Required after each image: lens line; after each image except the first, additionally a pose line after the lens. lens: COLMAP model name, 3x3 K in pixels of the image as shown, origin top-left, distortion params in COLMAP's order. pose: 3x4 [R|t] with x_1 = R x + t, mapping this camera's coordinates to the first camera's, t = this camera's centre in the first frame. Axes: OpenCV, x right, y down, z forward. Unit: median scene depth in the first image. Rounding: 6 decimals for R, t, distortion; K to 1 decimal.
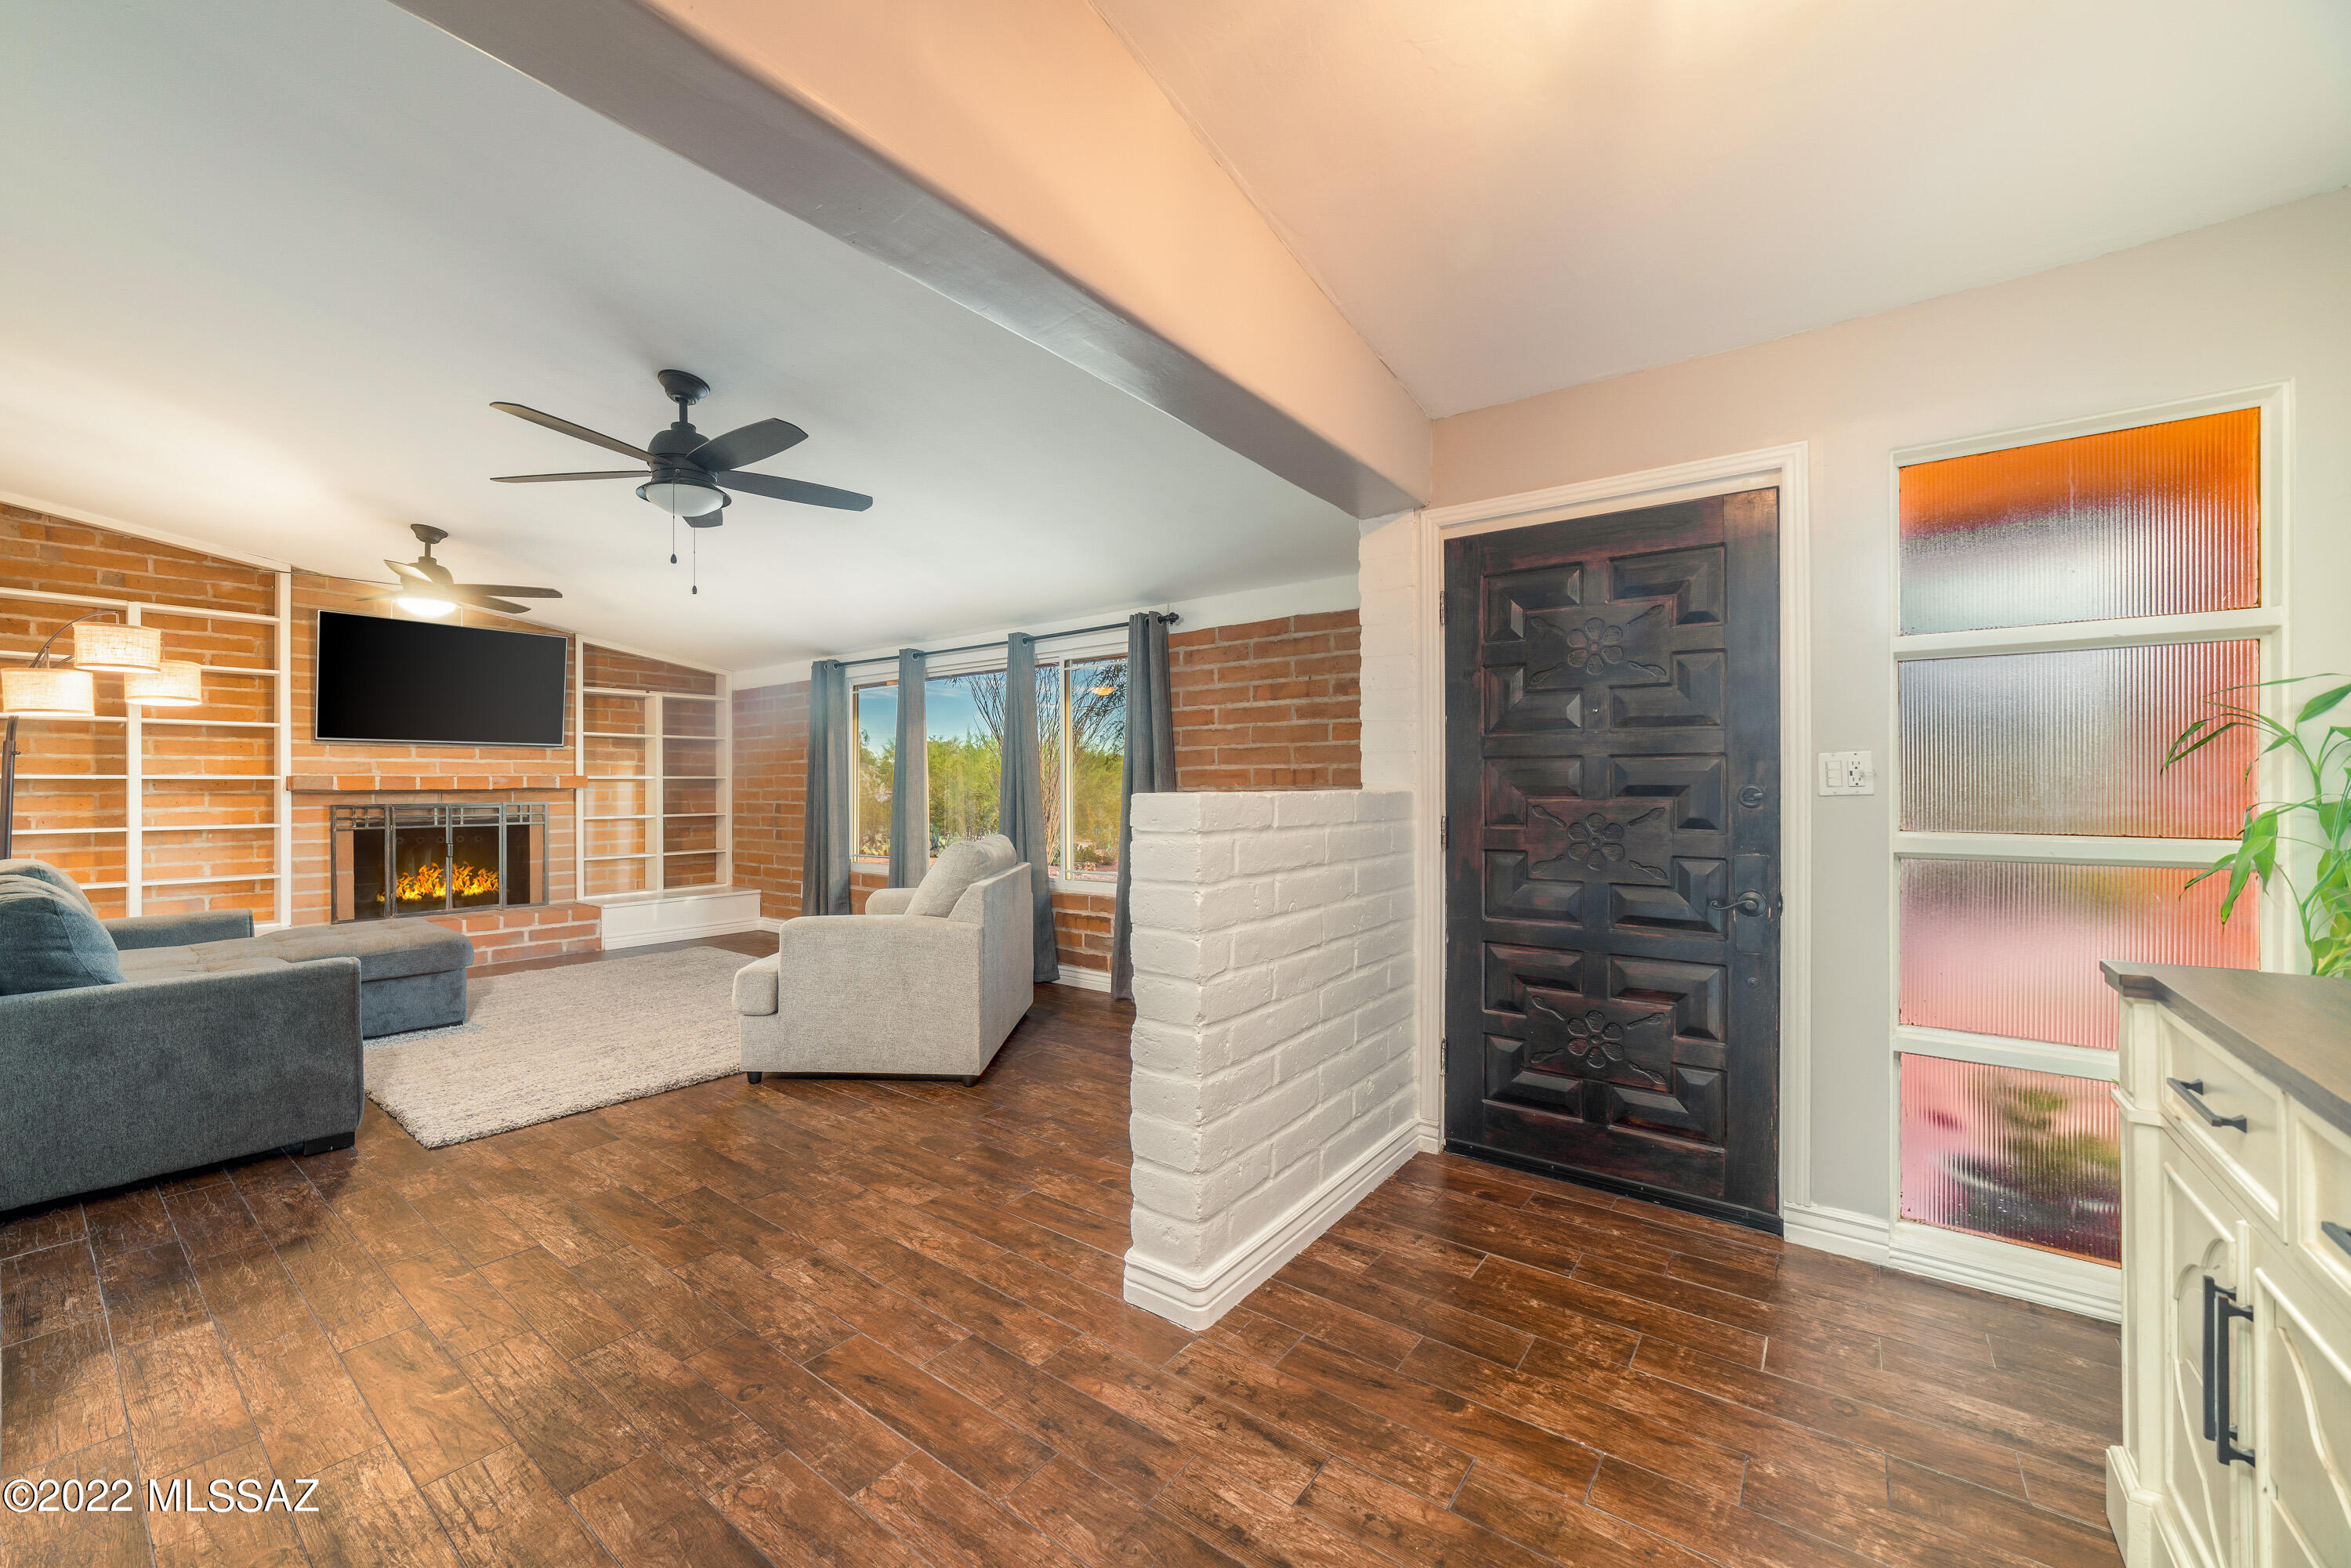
lens RADIAL K [[912.1, 0, 1158.0], [0, 912.1, 784.5], [0, 0, 1]] dist [-0.026670, 0.008842]
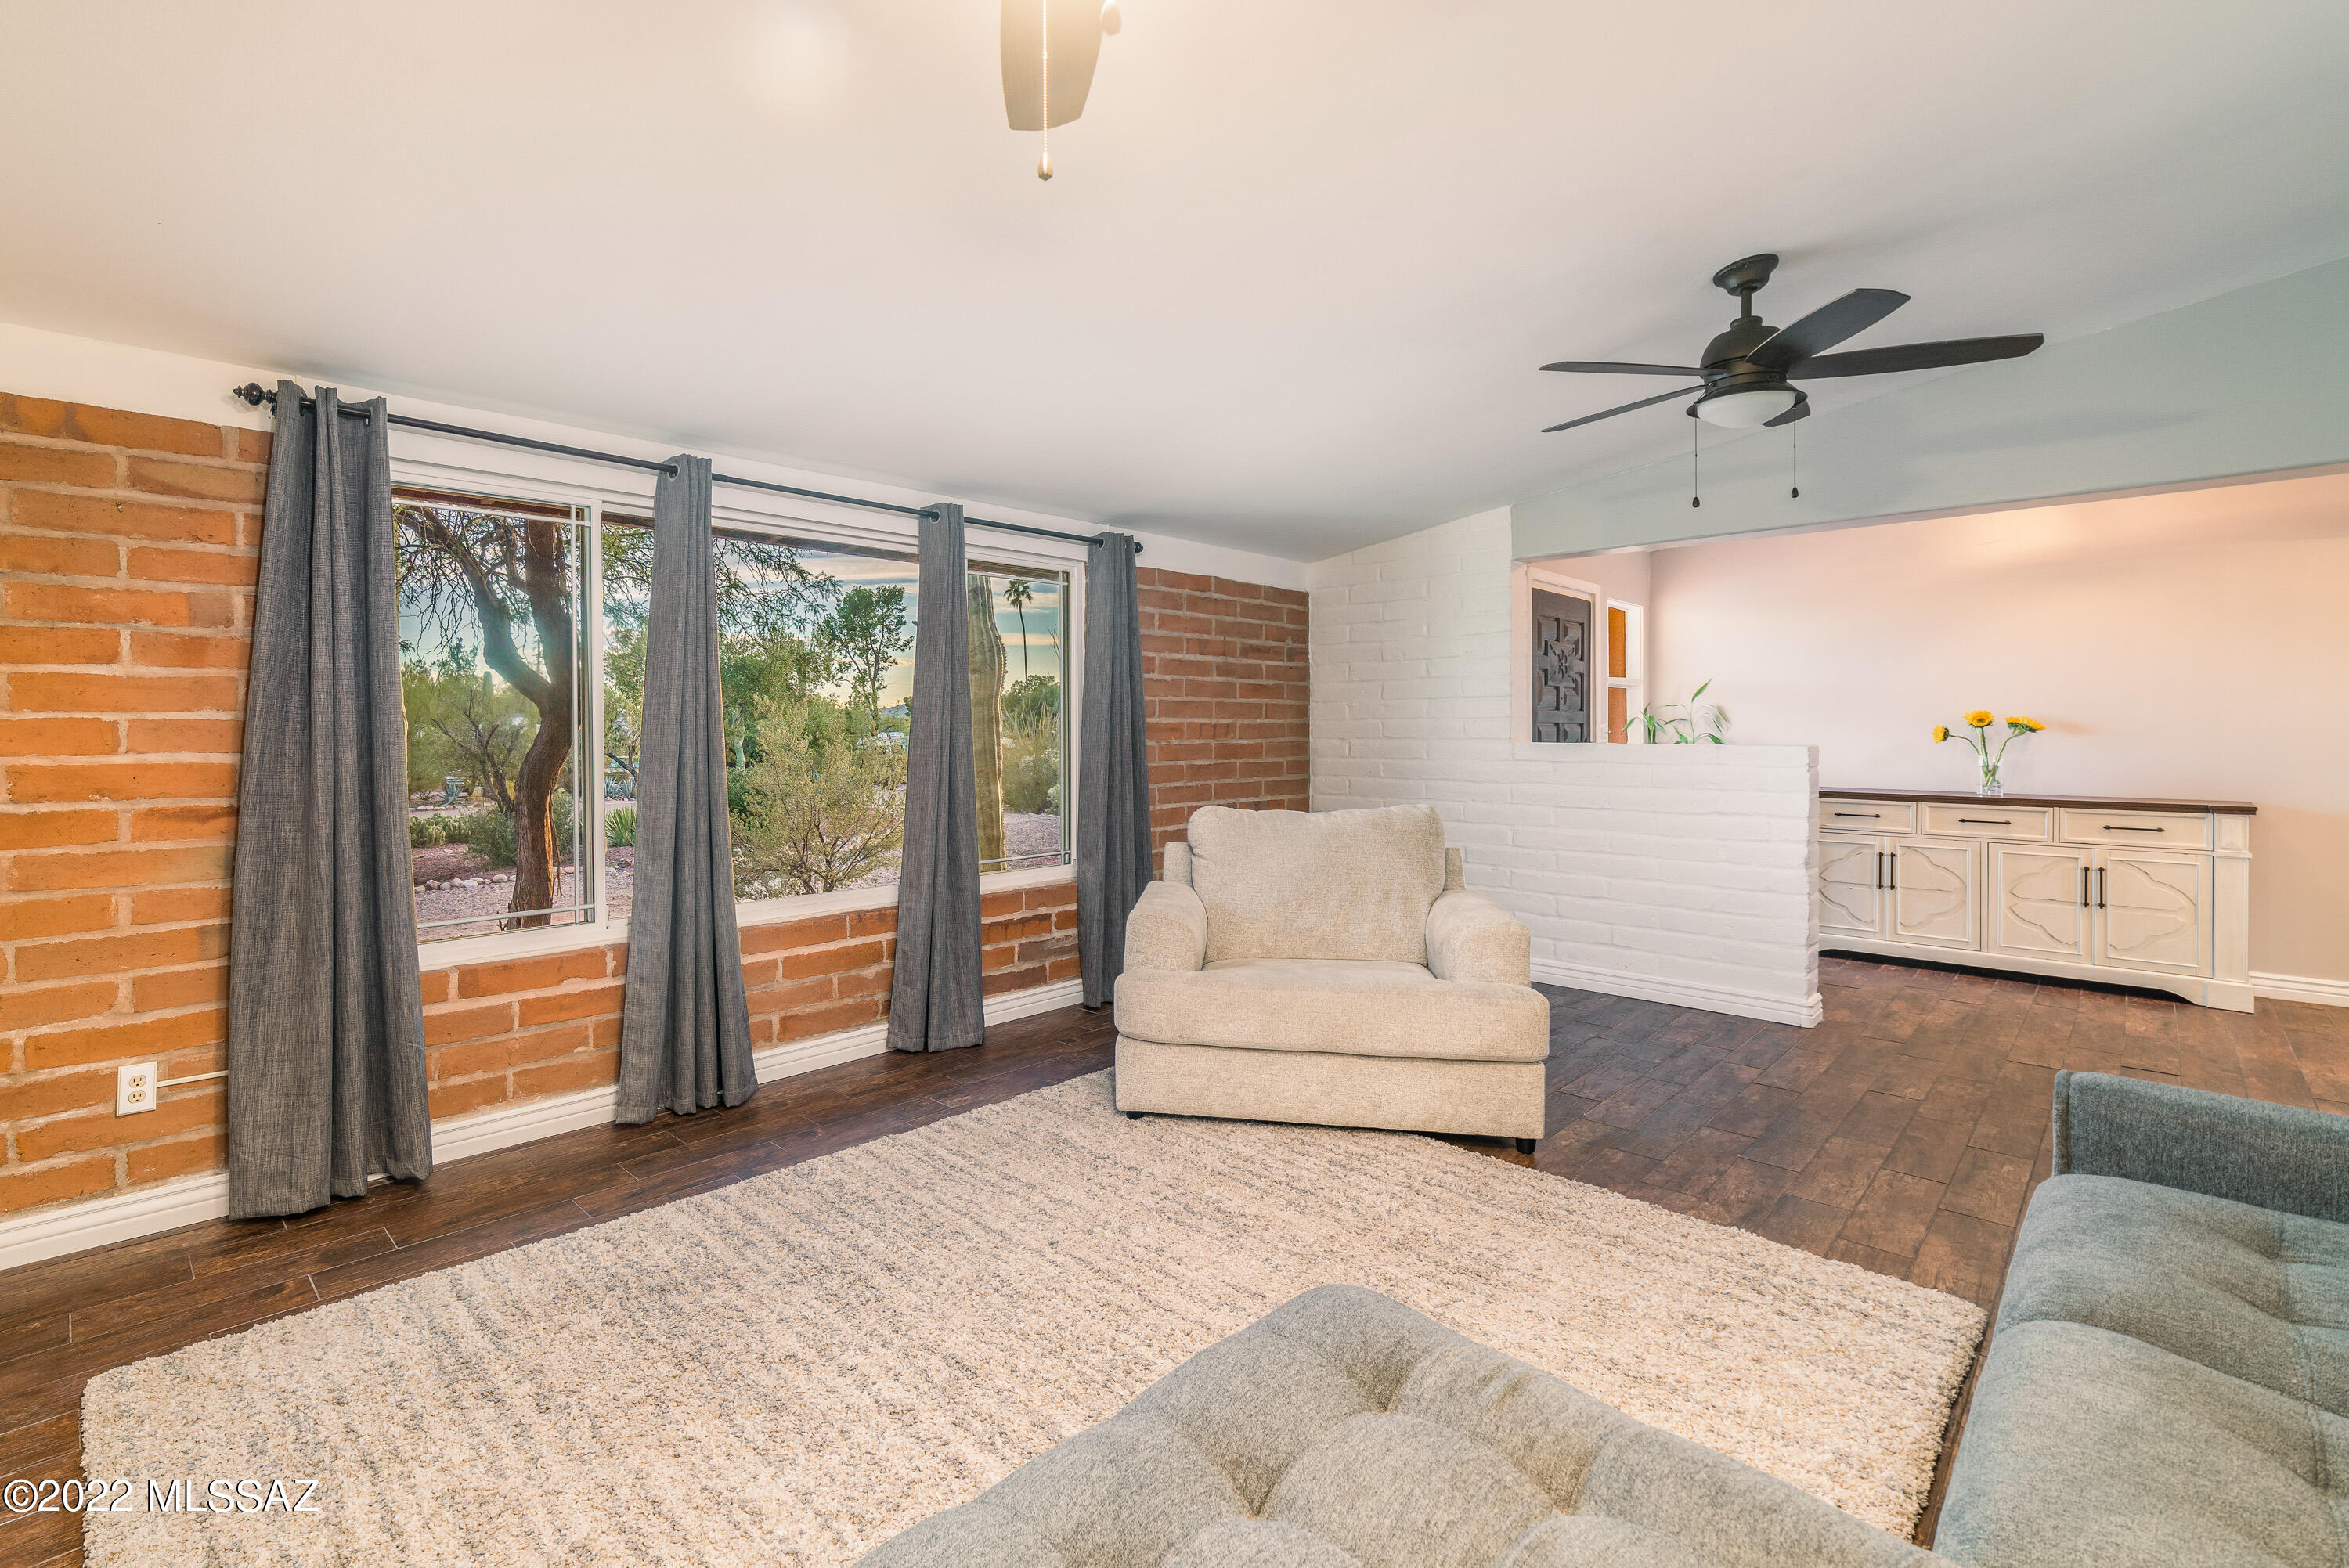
lens RADIAL K [[1064.6, 0, 1014.7], [0, 1064.6, 730.7], [0, 0, 1]] dist [-0.017432, 0.000122]
pose [[0.172893, 0.001803, 0.984939, -0.868512], [-0.000123, 0.999998, -0.001809, -0.005060], [-0.984941, 0.000191, 0.172893, 0.807111]]
